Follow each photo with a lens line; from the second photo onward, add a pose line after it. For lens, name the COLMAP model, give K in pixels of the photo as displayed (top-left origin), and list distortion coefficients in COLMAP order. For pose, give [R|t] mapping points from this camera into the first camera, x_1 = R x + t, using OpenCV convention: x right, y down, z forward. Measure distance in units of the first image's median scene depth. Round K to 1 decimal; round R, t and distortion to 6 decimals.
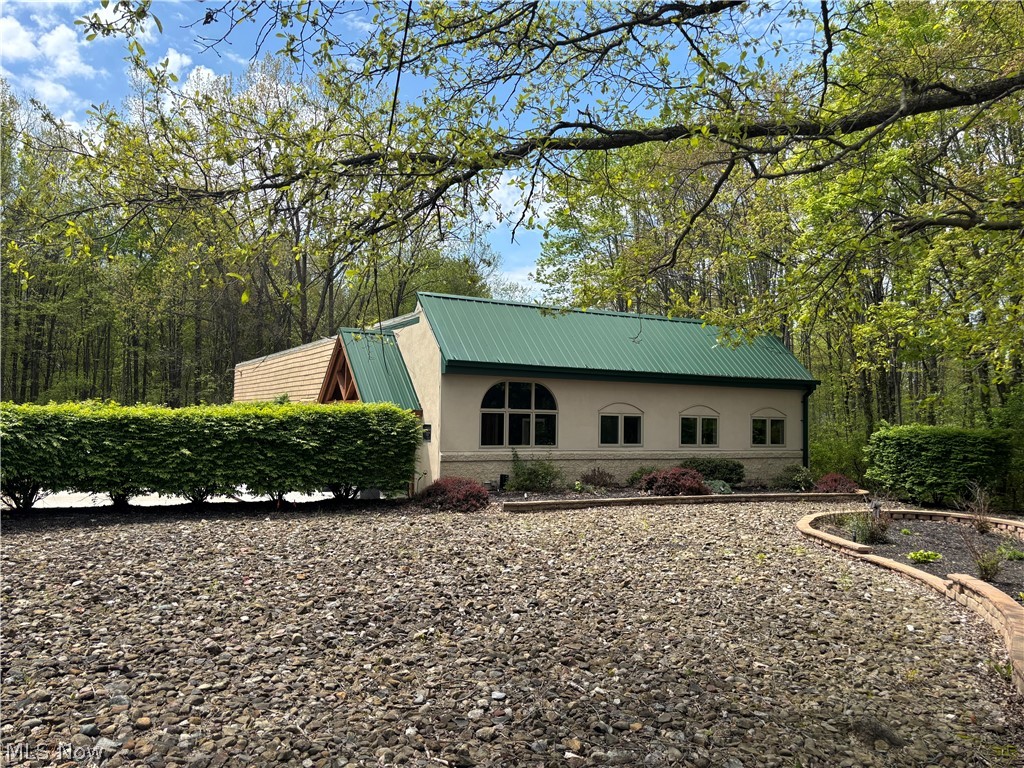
lens RADIAL K [[769.2, 0, 522.4], [0, 769.2, 386.0], [0, 0, 1]] dist [0.051787, -0.055952]
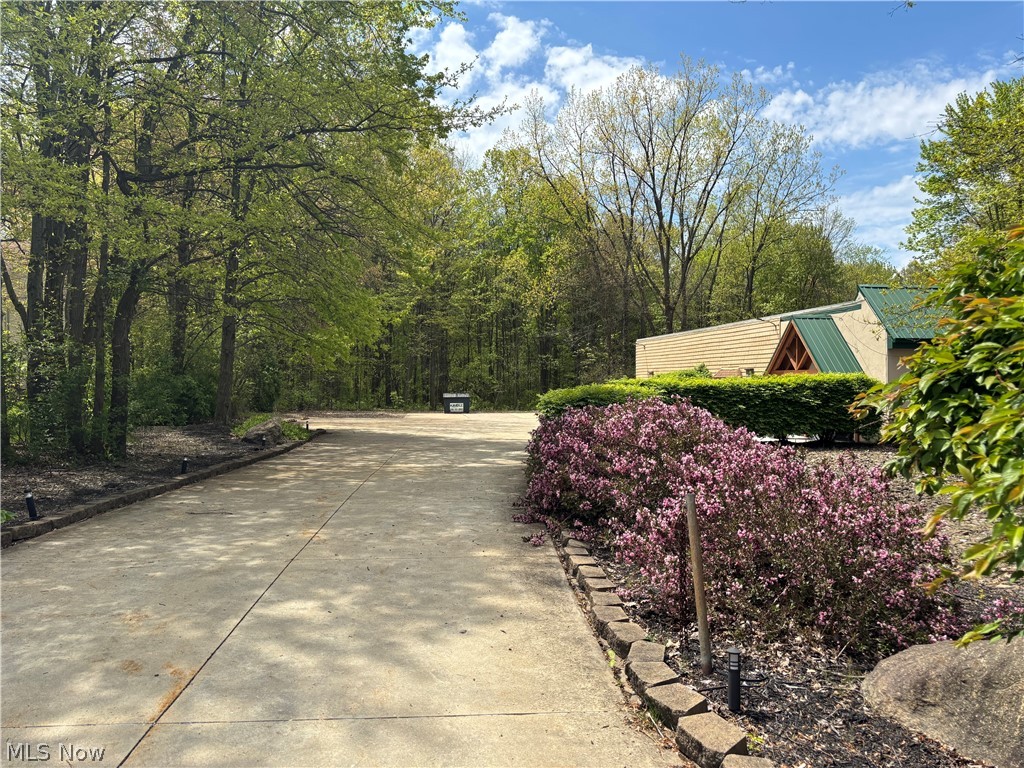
lens RADIAL K [[769.2, 0, 511.3], [0, 769.2, 386.8], [0, 0, 1]] dist [0.051787, -0.055952]
pose [[0.925047, -0.008023, -0.379769, -0.176279], [0.027129, 0.998619, 0.044984, -0.025563], [0.378884, -0.051915, 0.923987, -0.408221]]
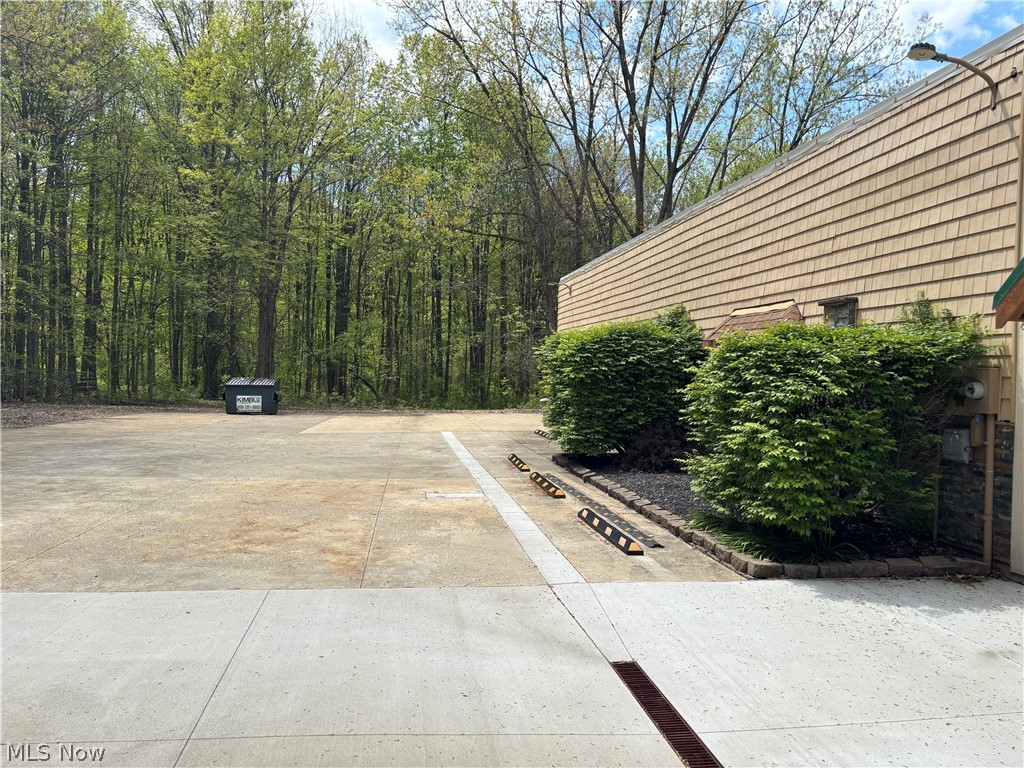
lens RADIAL K [[769.2, 0, 518.9], [0, 769.2, 388.5], [0, 0, 1]] dist [0.051787, -0.055952]
pose [[0.929636, 0.015973, -0.368133, -0.334308], [0.007015, 0.998112, 0.061023, 0.044424], [0.368412, -0.059312, 0.927769, 0.790810]]
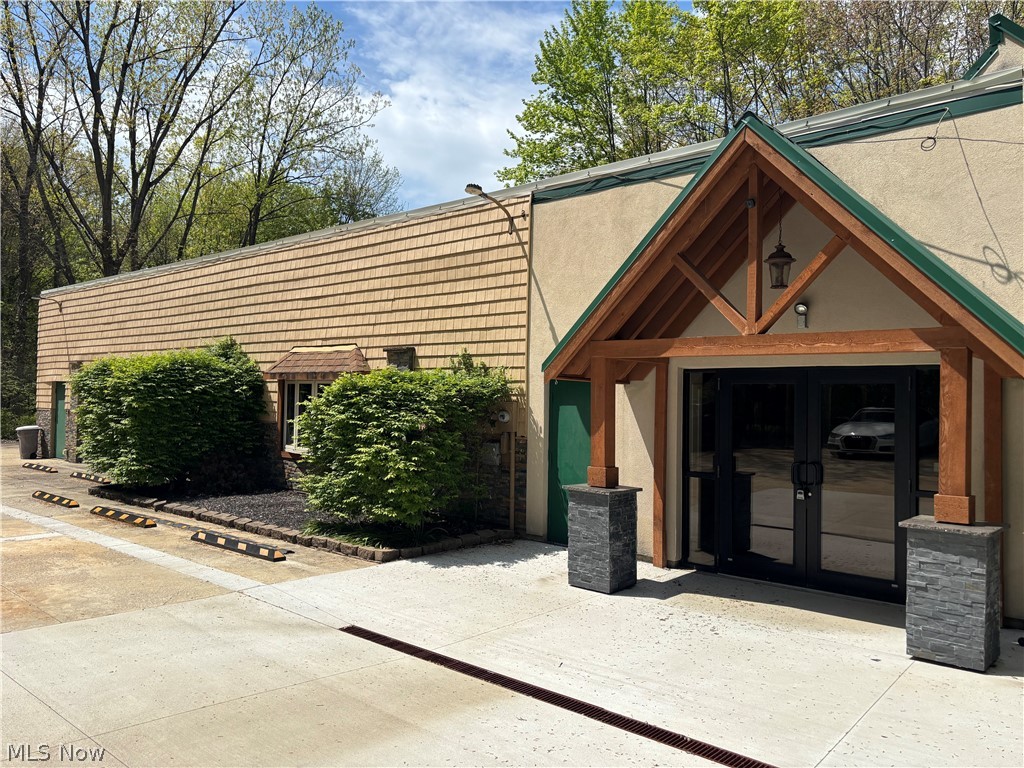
lens RADIAL K [[769.2, 0, 519.7], [0, 769.2, 383.3], [0, 0, 1]] dist [0.051787, -0.055952]
pose [[0.950147, 0.013233, 0.311522, -0.421132], [-0.022215, 0.999433, 0.025303, 0.032121], [-0.311011, -0.030962, 0.949902, 0.695456]]
